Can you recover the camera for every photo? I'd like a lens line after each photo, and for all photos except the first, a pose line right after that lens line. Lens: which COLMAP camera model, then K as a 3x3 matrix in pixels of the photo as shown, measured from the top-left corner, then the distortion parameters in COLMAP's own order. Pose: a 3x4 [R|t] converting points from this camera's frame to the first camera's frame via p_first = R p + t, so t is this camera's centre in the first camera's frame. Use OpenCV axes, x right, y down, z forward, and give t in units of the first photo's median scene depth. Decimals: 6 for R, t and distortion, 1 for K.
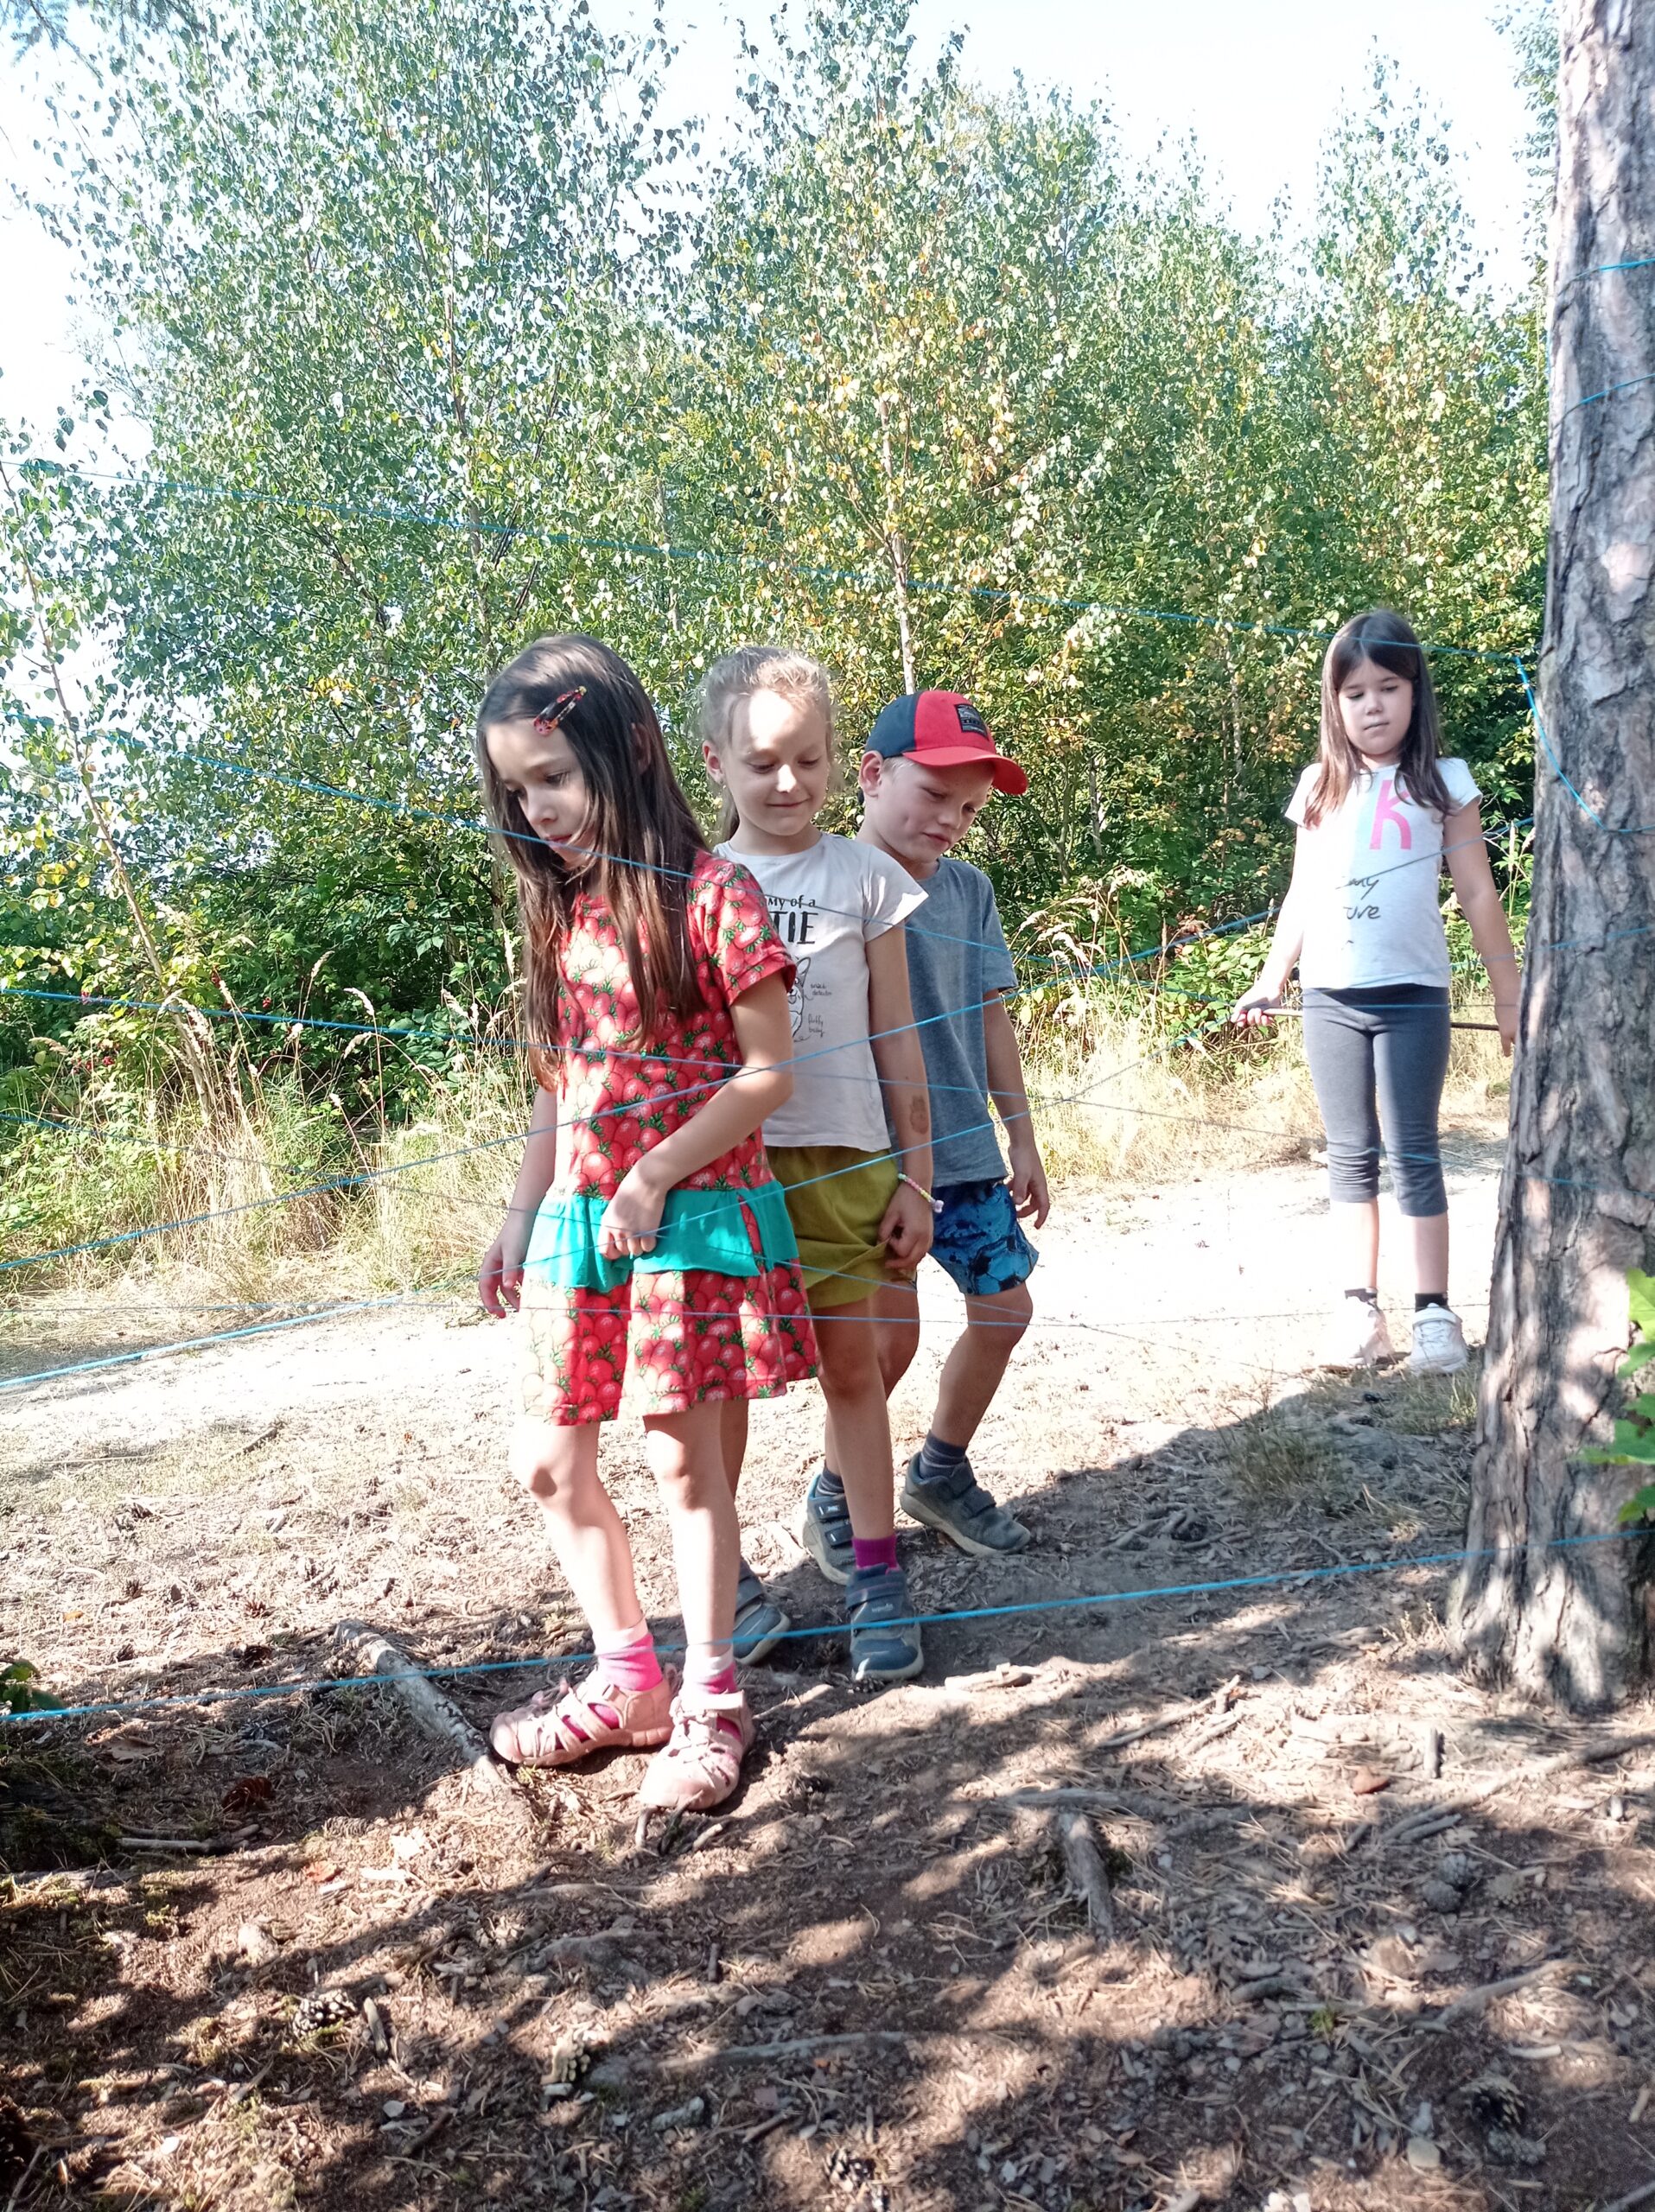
lens RADIAL K [[1672.1, 0, 824.1], [0, 1672.1, 1092.2], [0, 0, 1]] dist [0.034062, -0.007948]
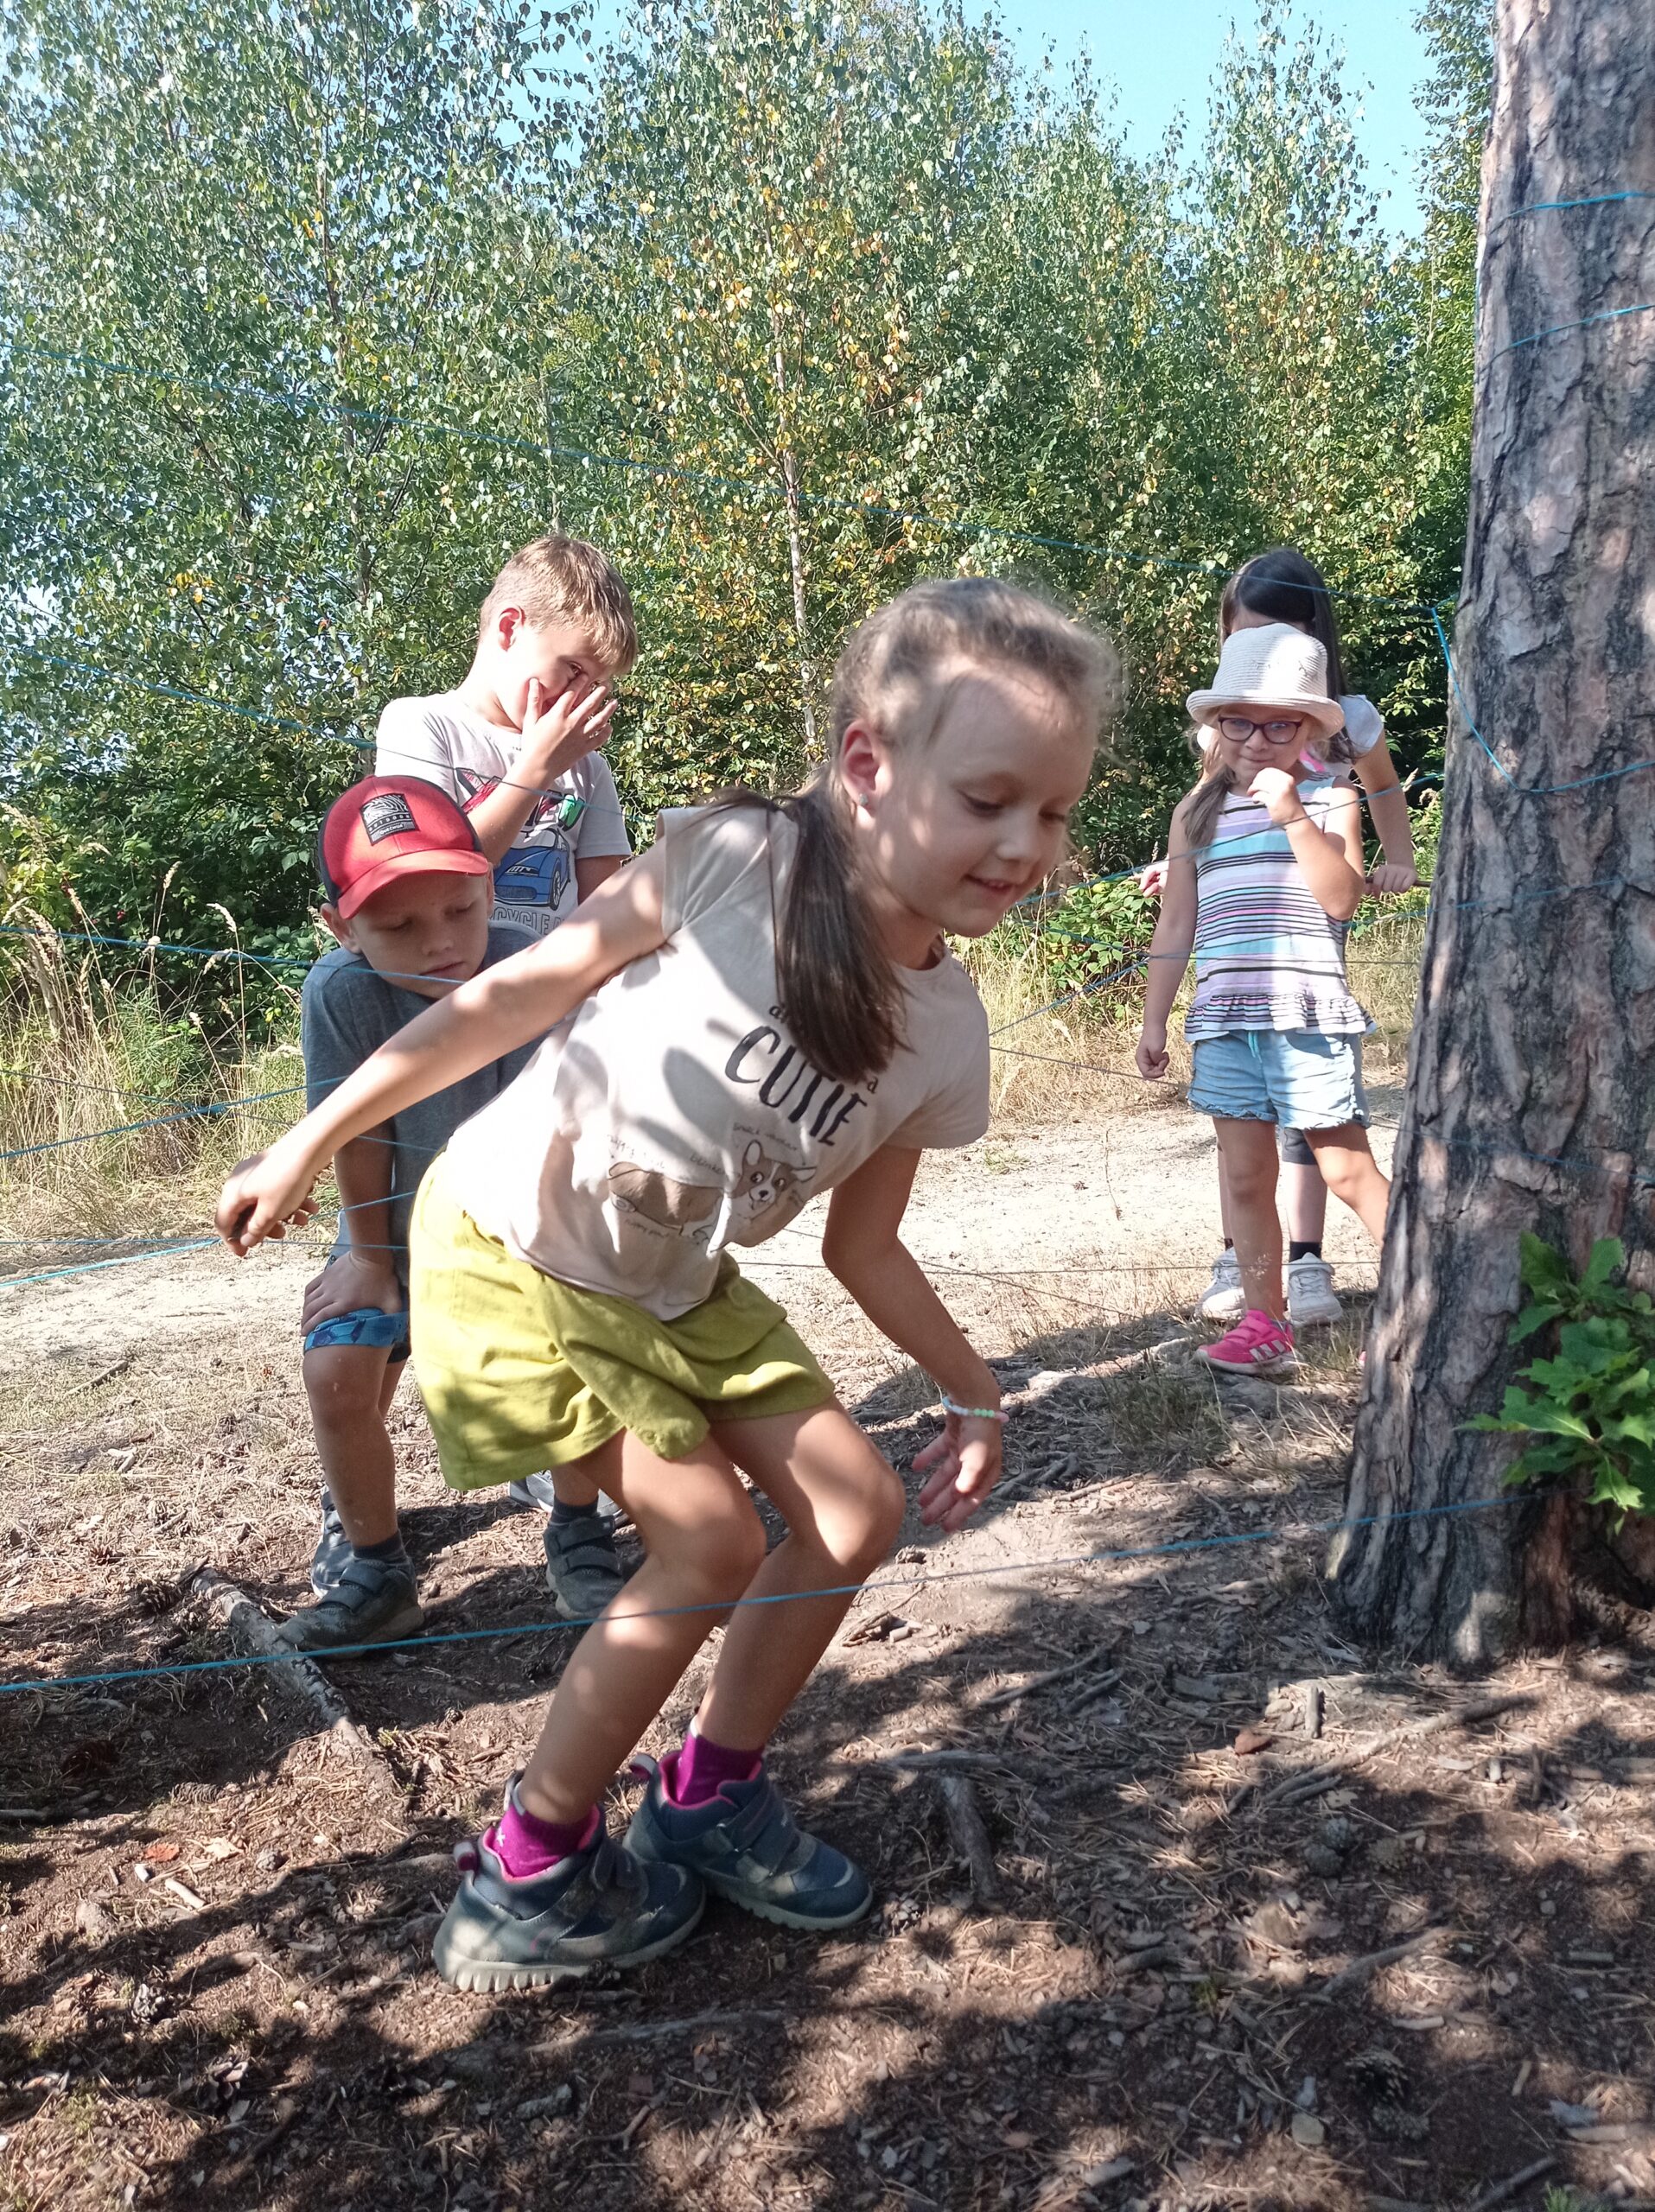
lens RADIAL K [[1668.7, 0, 823.4], [0, 1668.7, 1101.1], [0, 0, 1]] dist [0.034069, -0.016670]
pose [[0.996916, 0.021581, 0.075456, -0.006441], [-0.025154, 0.998590, 0.046738, -0.004958], [-0.074341, -0.048492, 0.996053, 0.029845]]
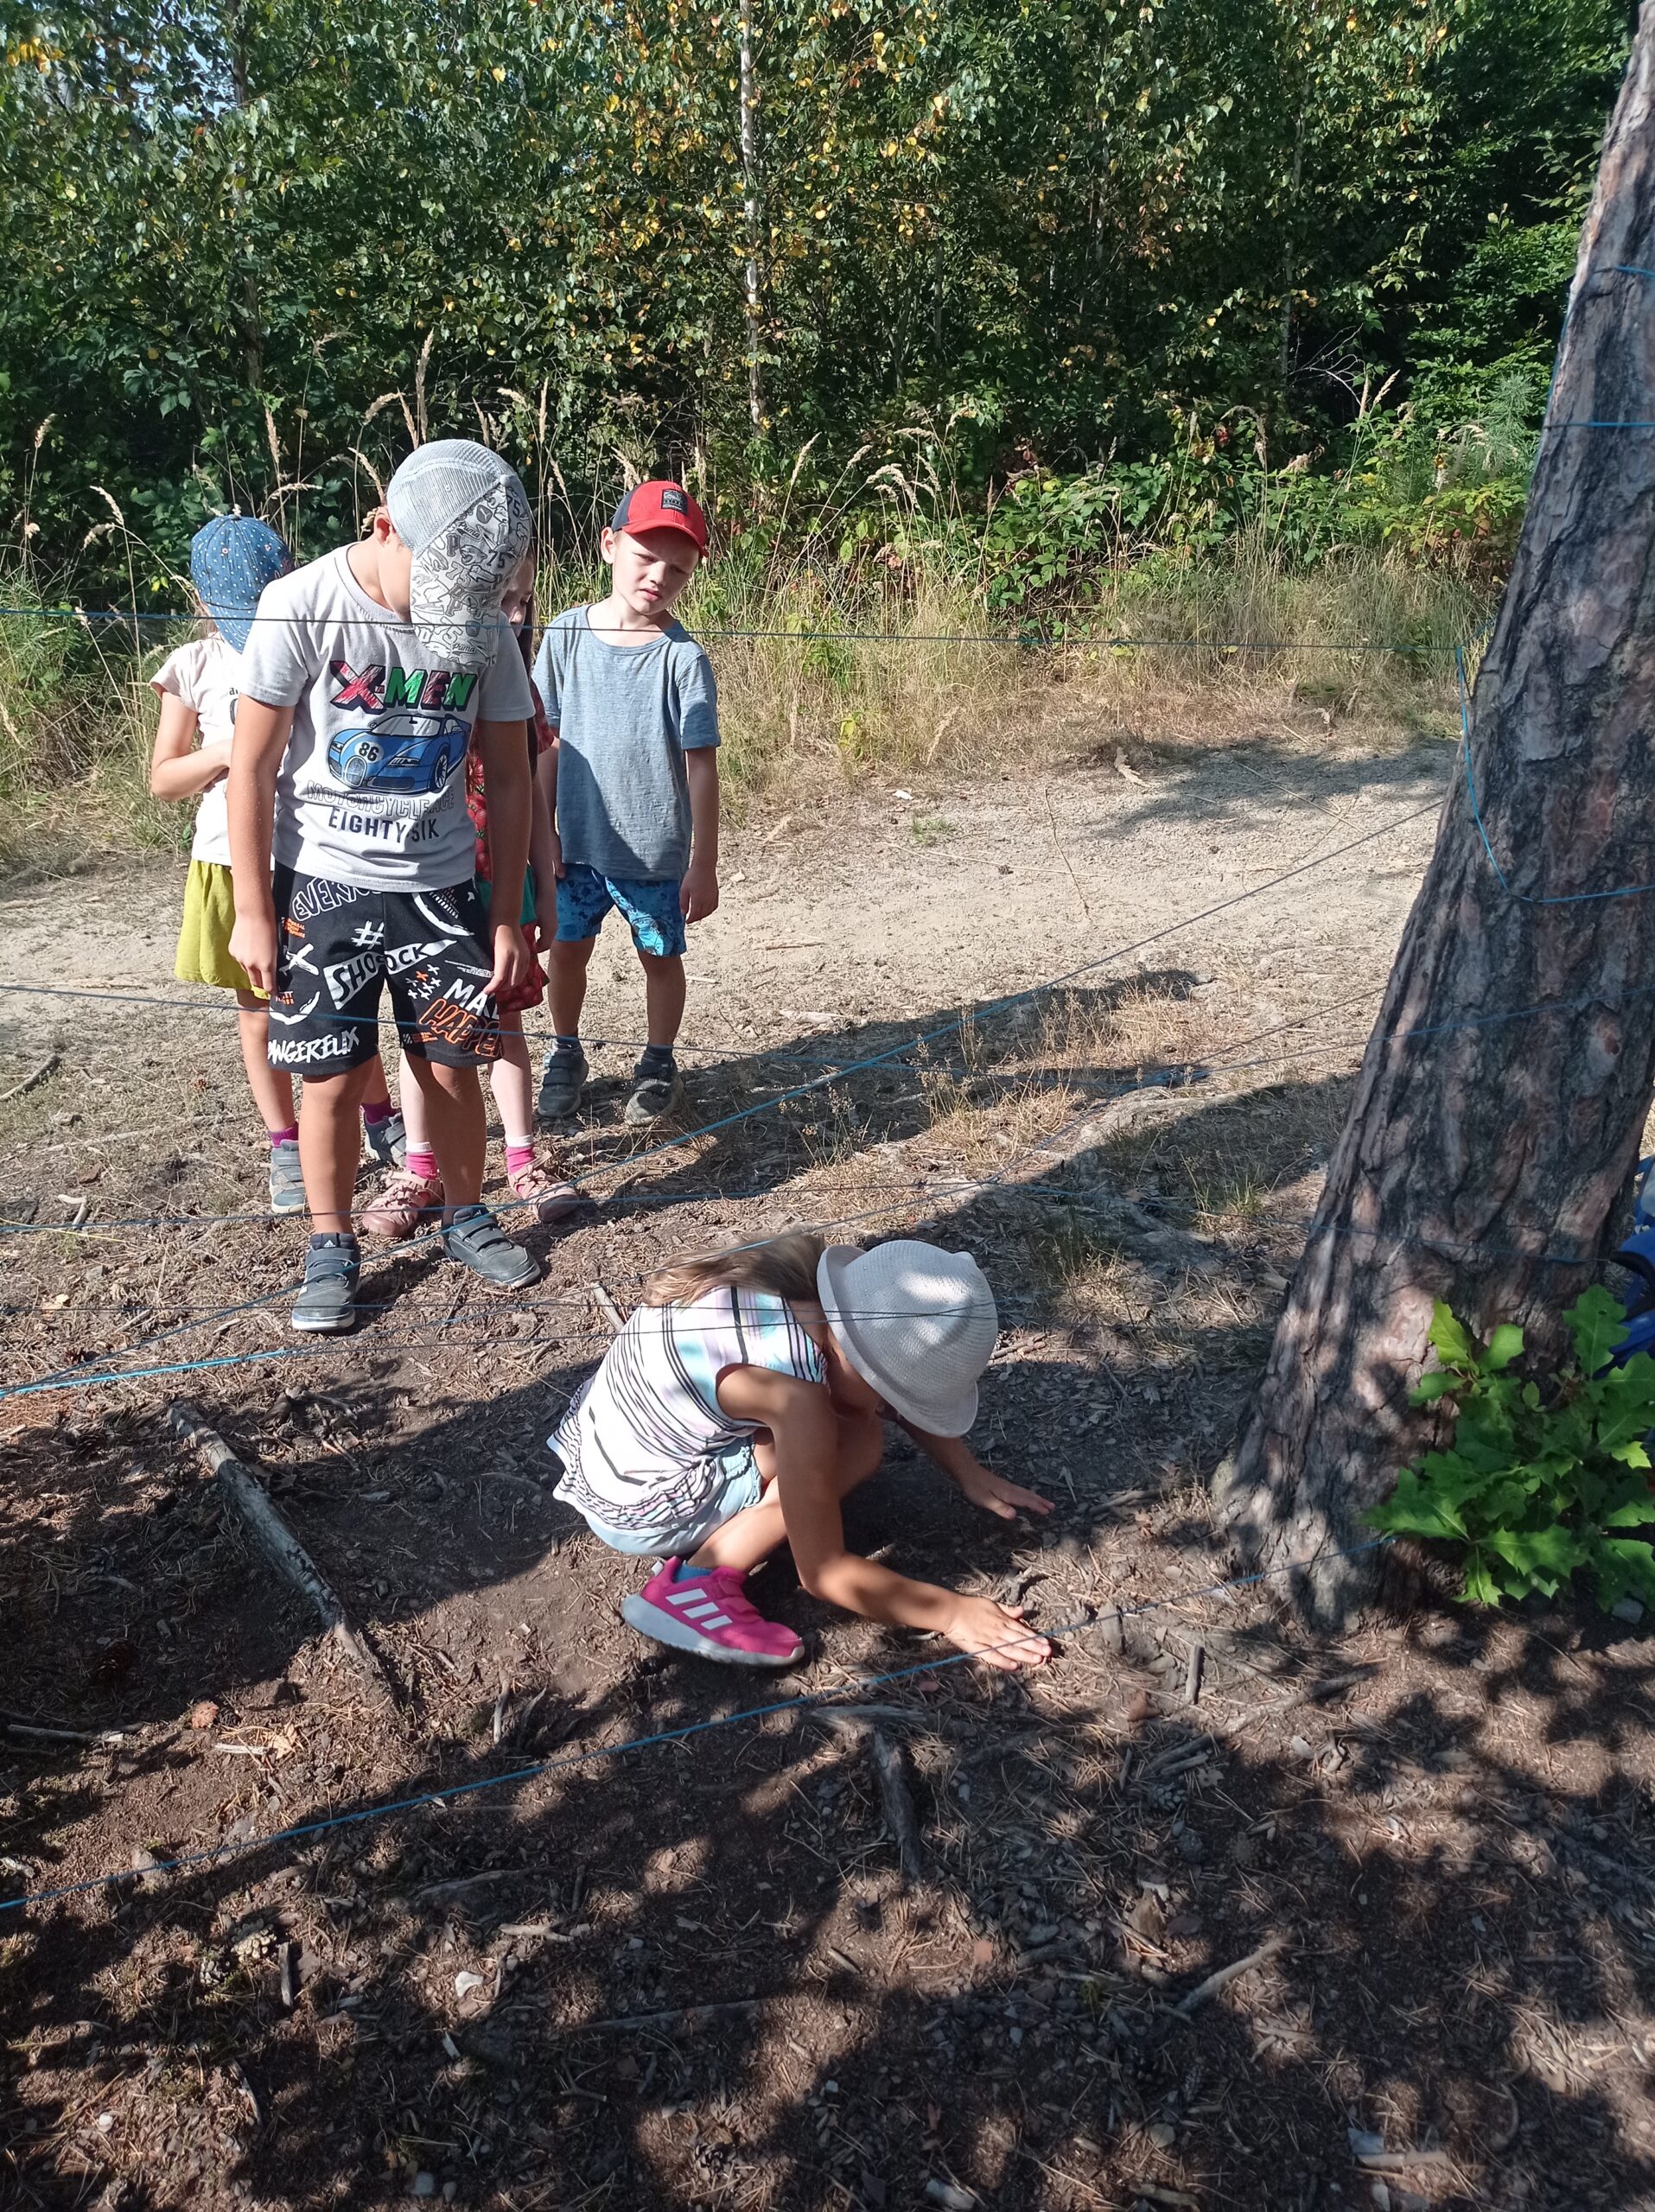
lens RADIAL K [[1674.5, 0, 827.5], [0, 1674.5, 1106.0], [0, 0, 1]] dist [0.014906, 0.005228]
pose [[0.987316, 0.045232, 0.152187, -0.049607], [-0.094886, 0.936644, 0.337187, -0.204764], [-0.127294, -0.347351, 0.929055, 0.053641]]
